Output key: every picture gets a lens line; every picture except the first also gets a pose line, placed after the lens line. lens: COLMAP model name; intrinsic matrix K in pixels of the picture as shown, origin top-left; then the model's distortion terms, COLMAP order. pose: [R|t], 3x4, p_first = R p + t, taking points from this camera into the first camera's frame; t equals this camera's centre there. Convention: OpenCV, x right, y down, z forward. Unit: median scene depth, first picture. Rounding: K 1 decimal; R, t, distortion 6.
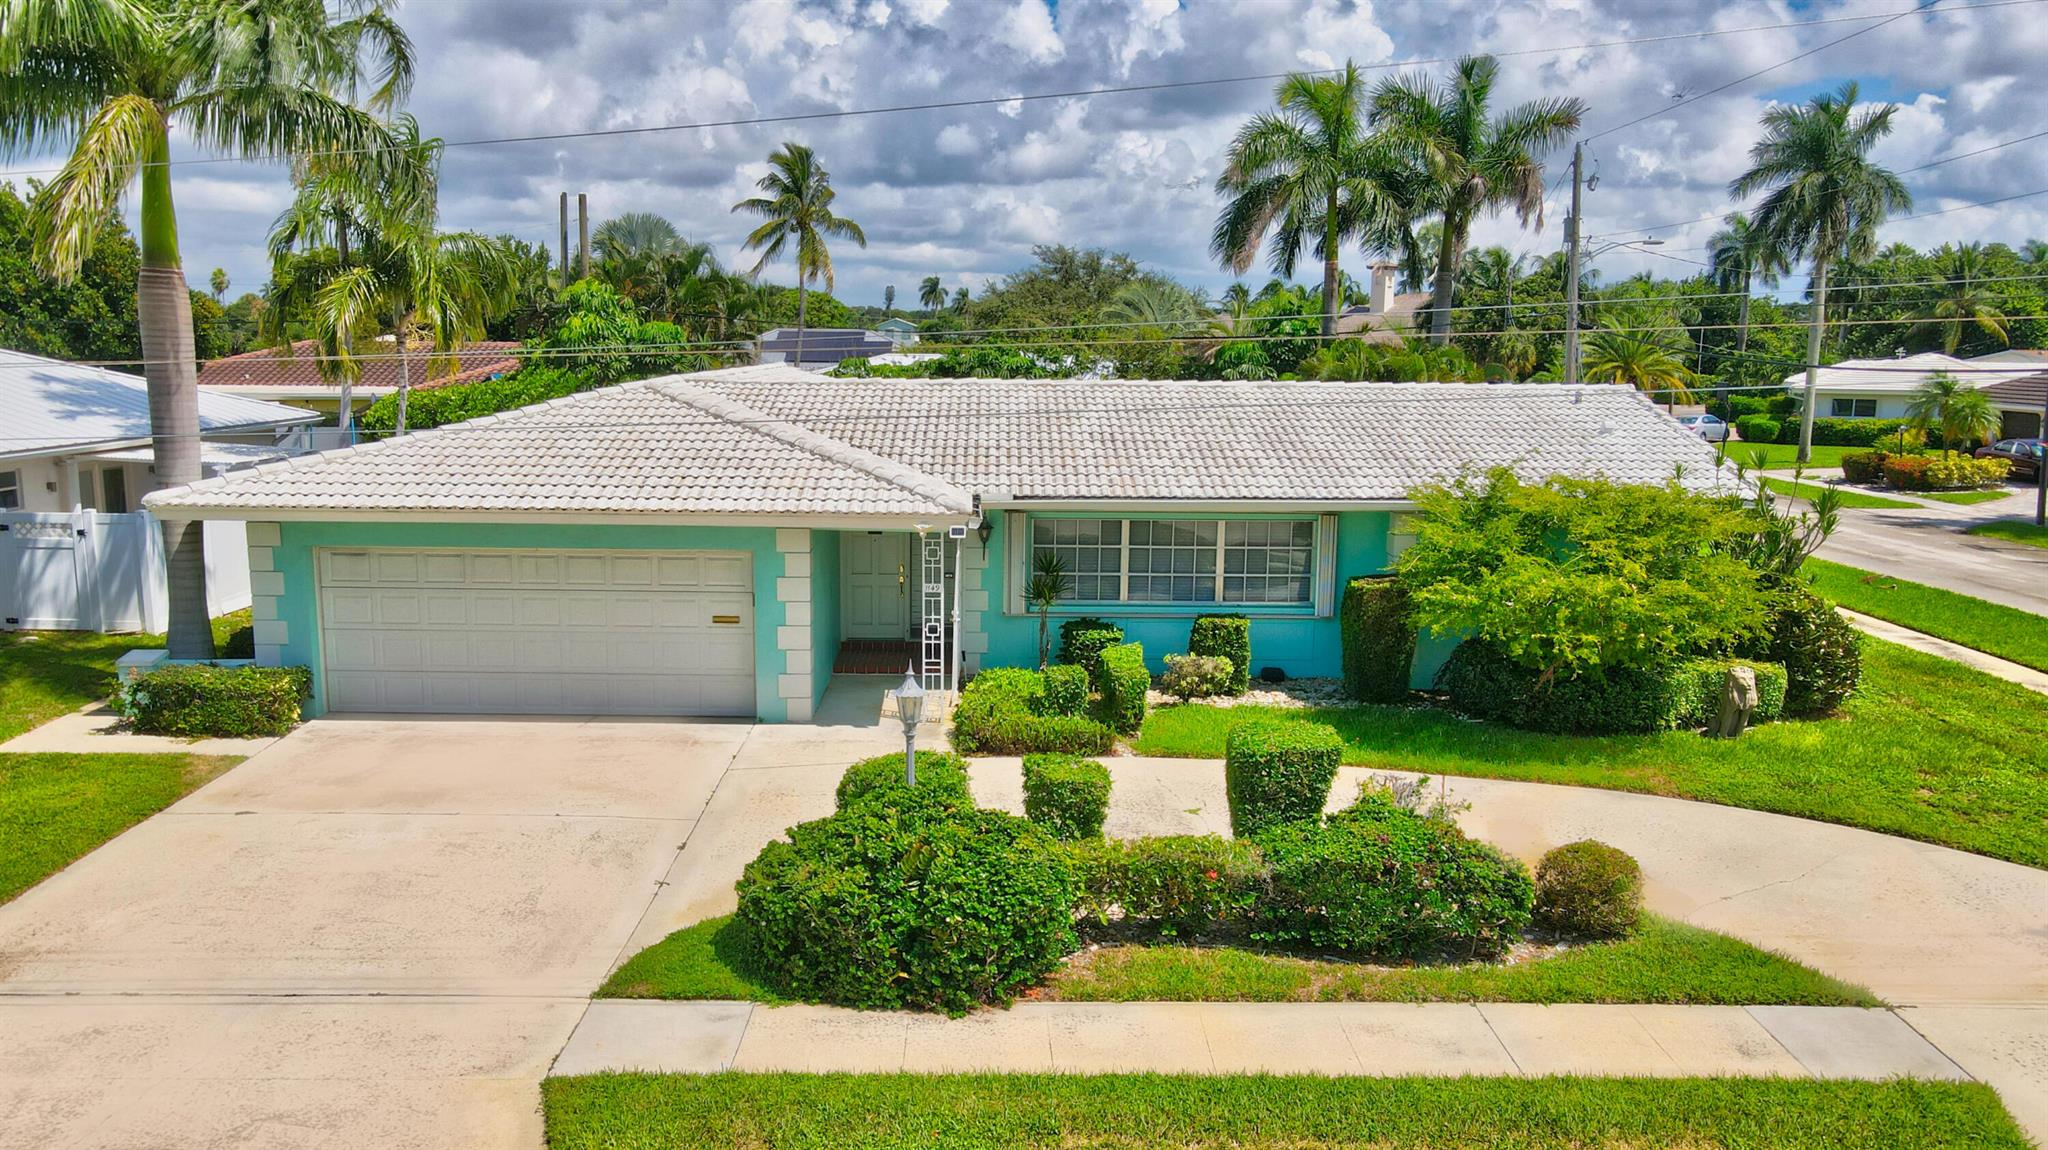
lens RADIAL K [[1446.2, 0, 997.2], [0, 1446.2, 578.7], [0, 0, 1]] dist [0.001212, 0.022417]
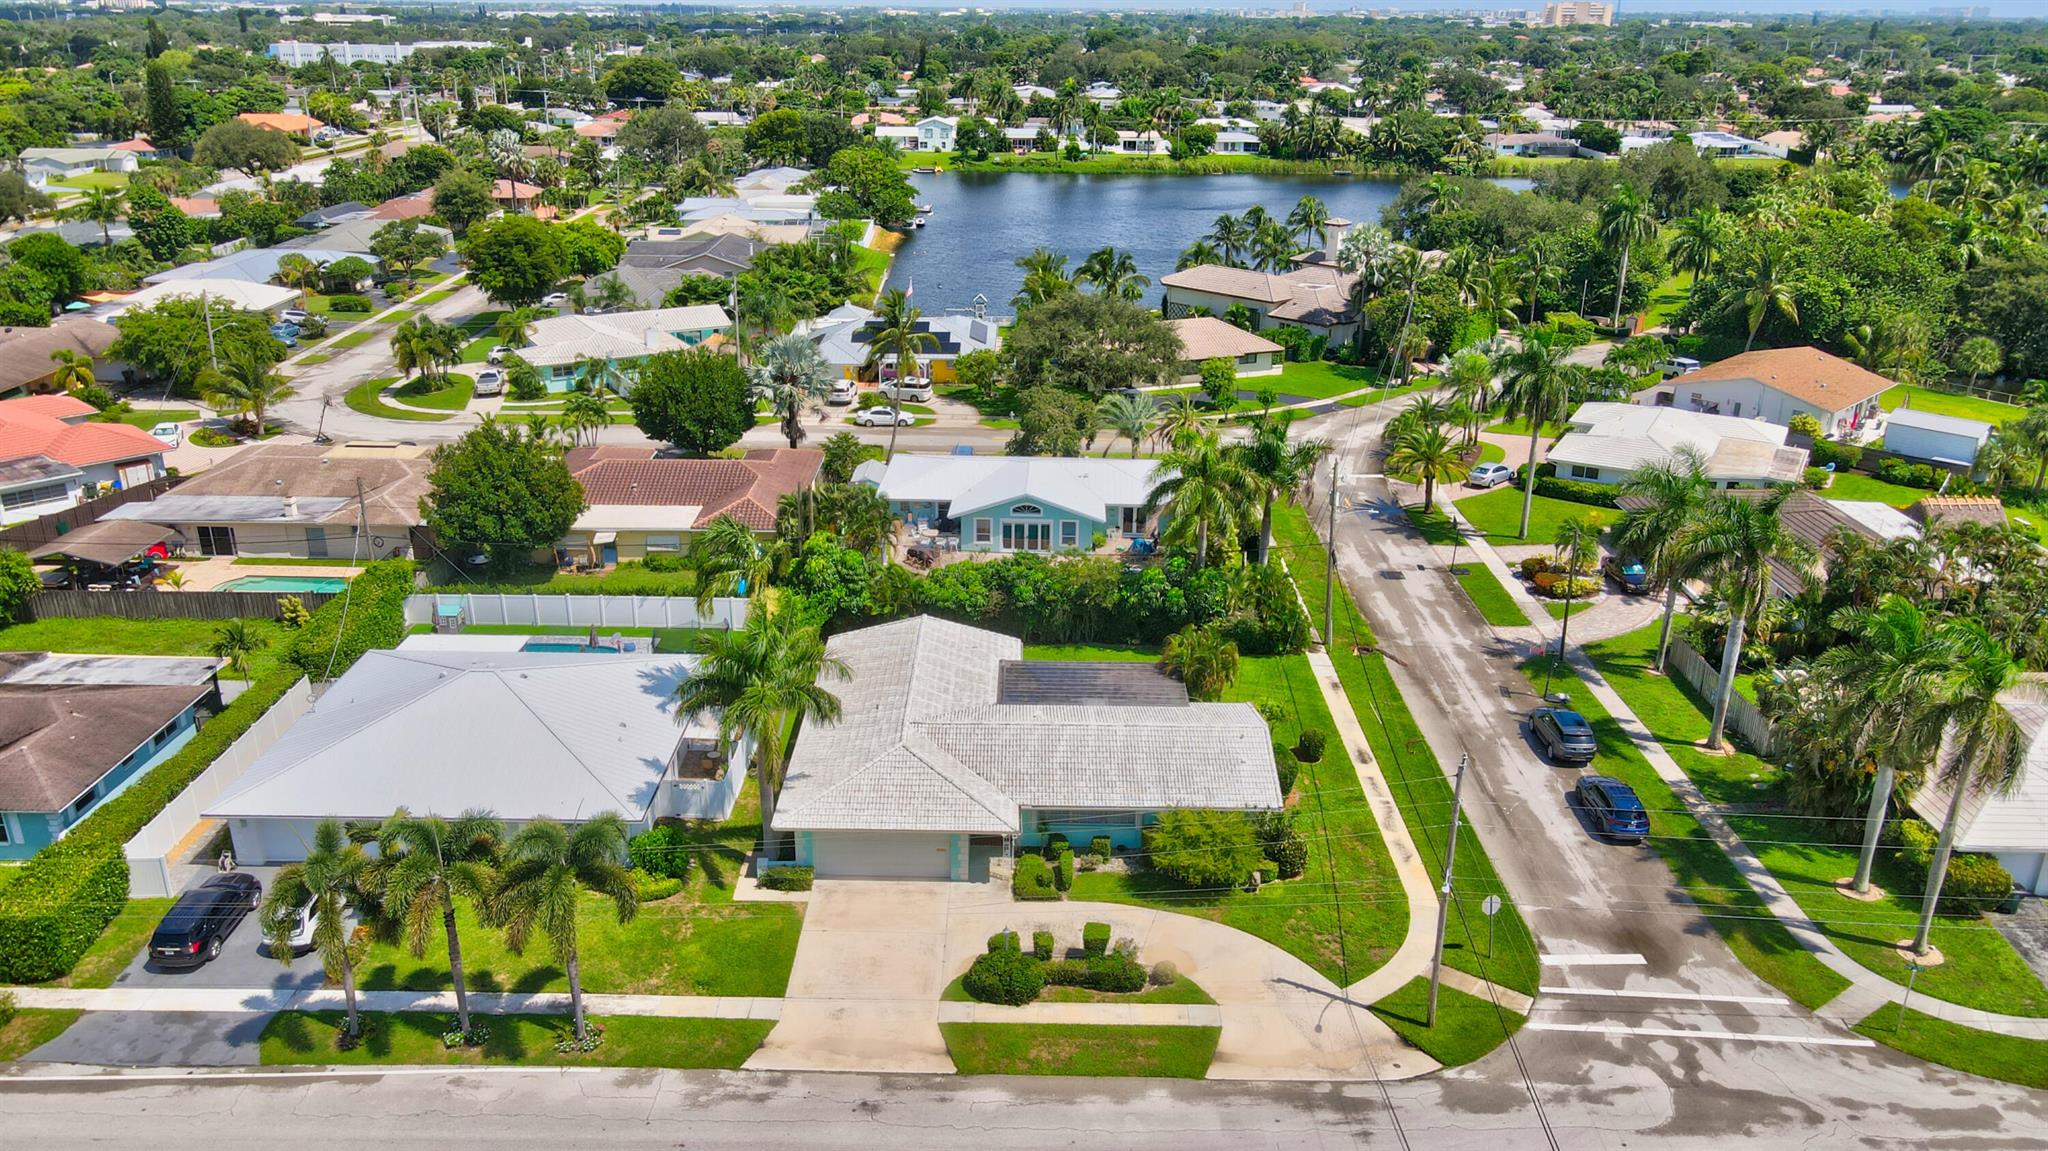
lens RADIAL K [[1446.2, 0, 989.2], [0, 1446.2, 532.7], [0, 0, 1]] dist [0.001212, 0.022417]
pose [[0.999672, 0.004476, -0.025213, -0.007674], [0.000015, 0.984502, 0.175373, -1.857248], [0.025608, -0.175316, 0.984179, -3.065338]]
